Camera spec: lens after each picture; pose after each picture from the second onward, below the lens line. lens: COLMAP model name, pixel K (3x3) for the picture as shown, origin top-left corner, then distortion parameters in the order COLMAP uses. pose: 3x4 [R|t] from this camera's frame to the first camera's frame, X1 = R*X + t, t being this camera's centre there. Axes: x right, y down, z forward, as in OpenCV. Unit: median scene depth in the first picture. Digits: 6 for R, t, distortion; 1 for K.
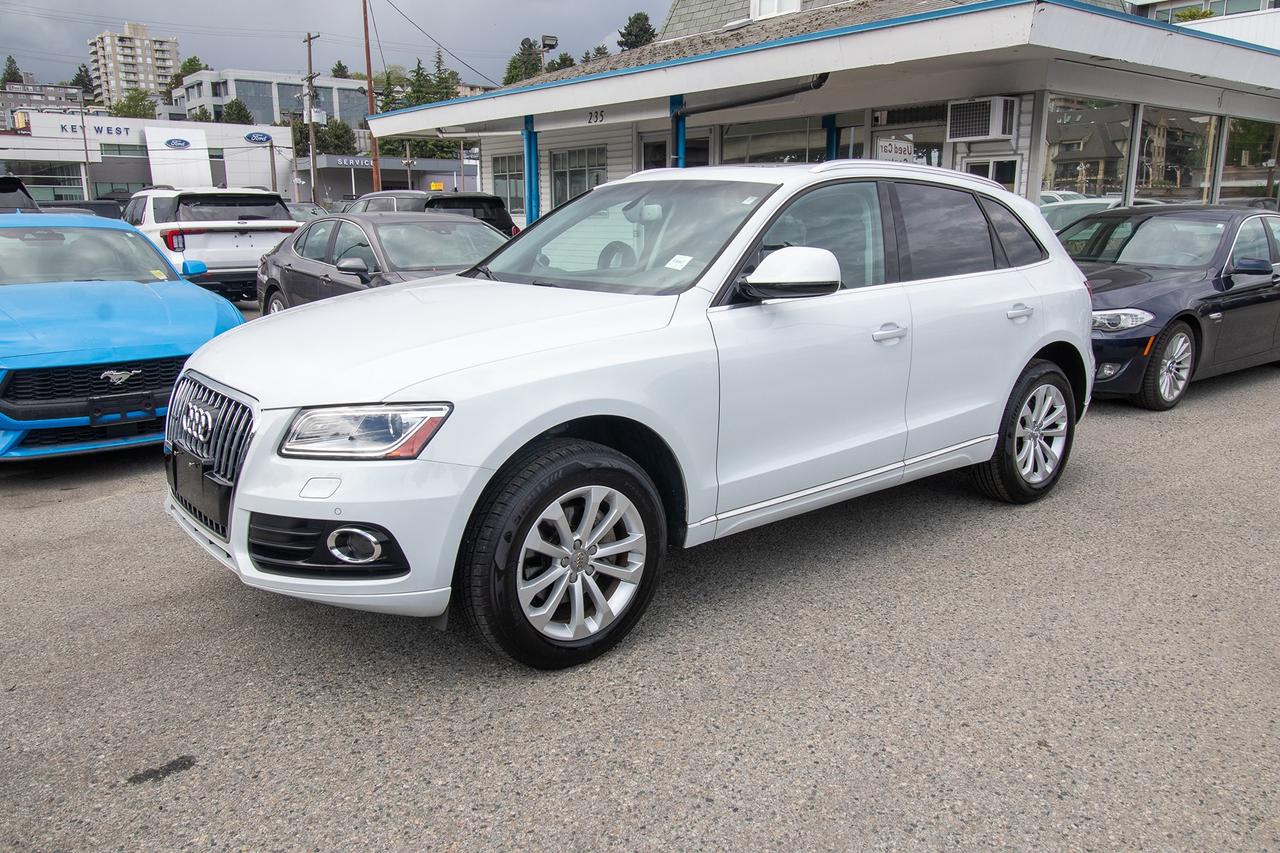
lens RADIAL K [[945.5, 0, 640.0], [0, 945.5, 426.5], [0, 0, 1]] dist [0.011468, 0.003424]
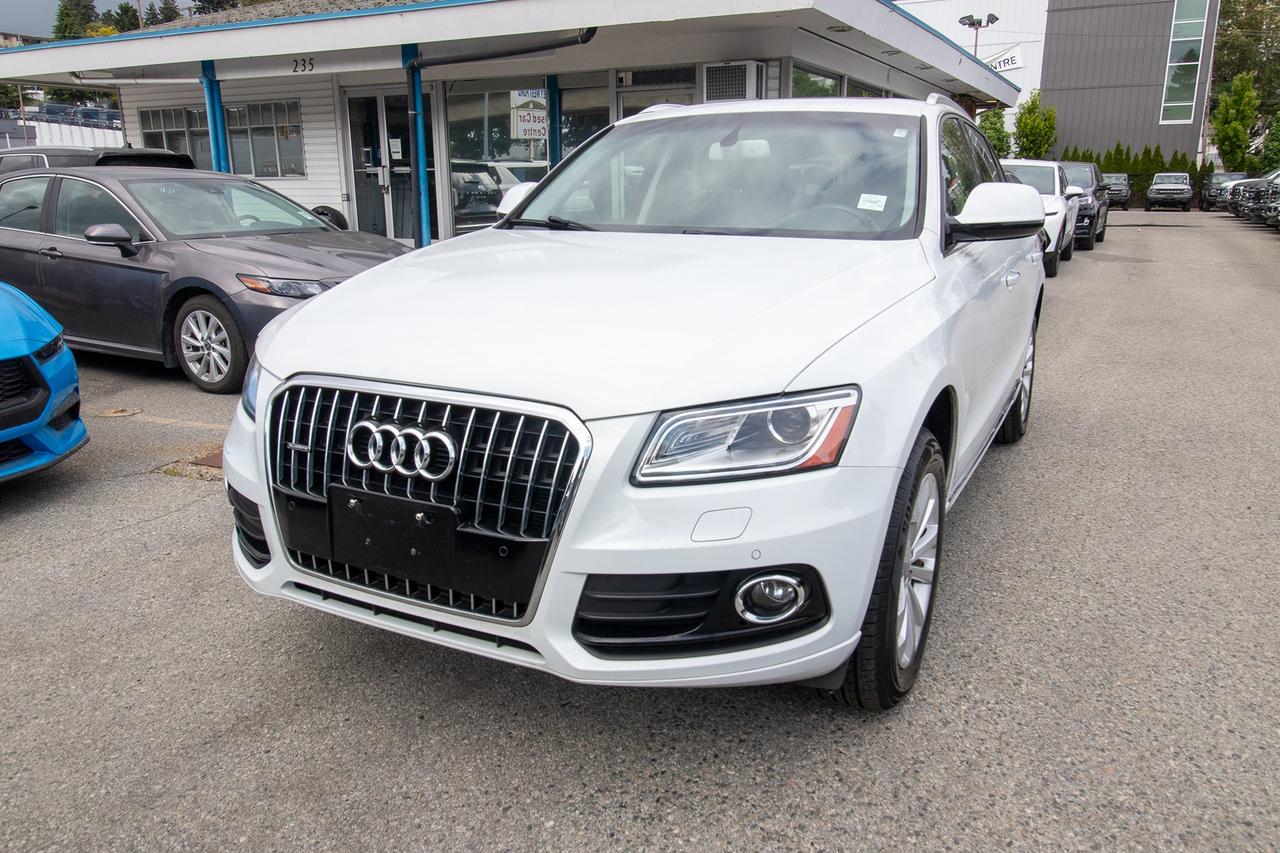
lens RADIAL K [[917.0, 0, 640.0], [0, 917.0, 426.5], [0, 0, 1]] dist [0.010439, -0.005293]
pose [[0.918524, -0.101807, 0.382033, -0.162361], [0.087831, 0.994676, 0.053895, -0.011908], [-0.385486, -0.015950, 0.922576, 0.104701]]
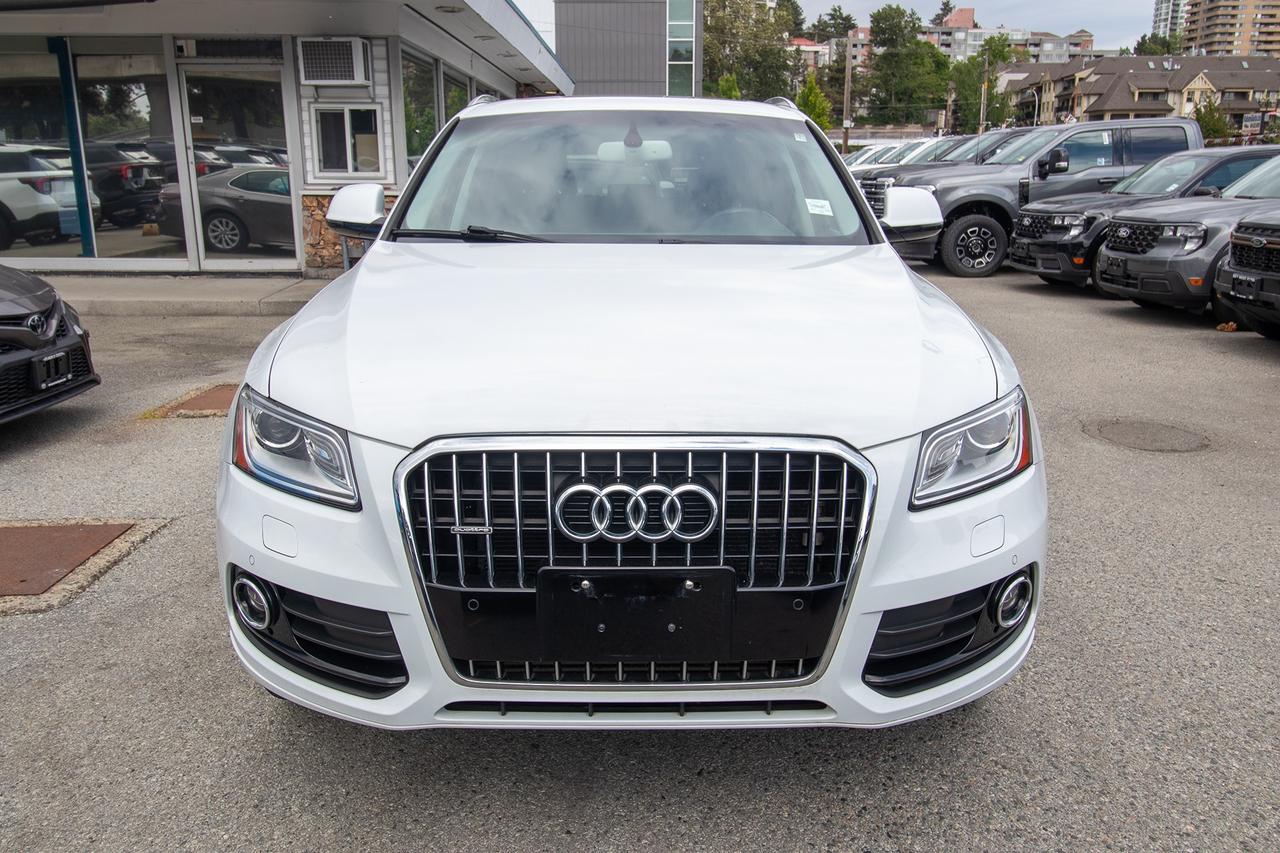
lens RADIAL K [[1014.0, 0, 637.5], [0, 1014.0, 432.6], [0, 0, 1]] dist [0.007061, 0.000594]
pose [[0.625590, -0.189832, 0.756704, -0.264629], [0.167822, 0.979982, 0.107102, -0.033245], [-0.761888, 0.059989, 0.644925, 0.181599]]
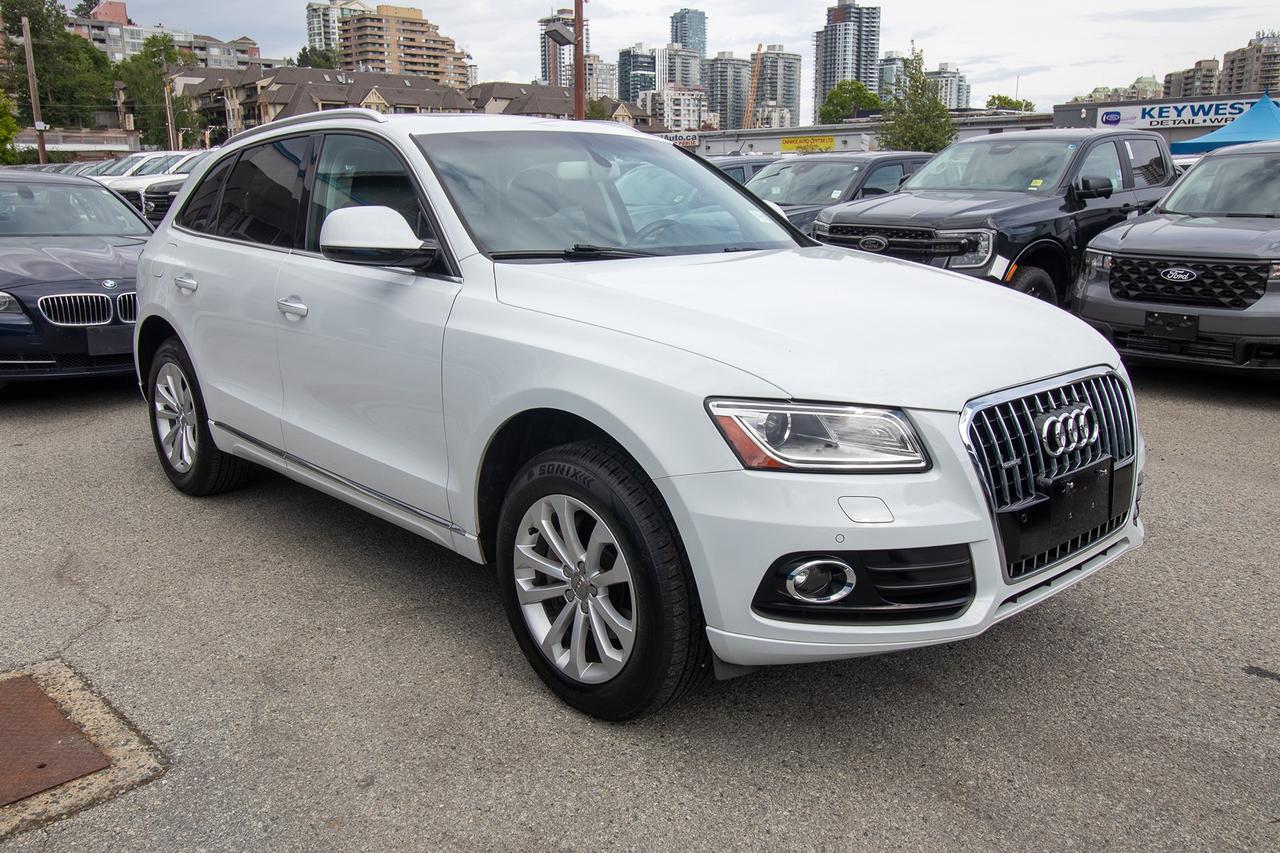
lens RADIAL K [[1068.6, 0, 640.0], [0, 1068.6, 426.5], [0, 0, 1]] dist [0.013456, 0.000316]
pose [[-0.061585, -0.220341, 0.973477, -0.381895], [0.222633, 0.947723, 0.228596, -0.084561], [-0.972955, 0.230806, -0.009310, 0.396148]]
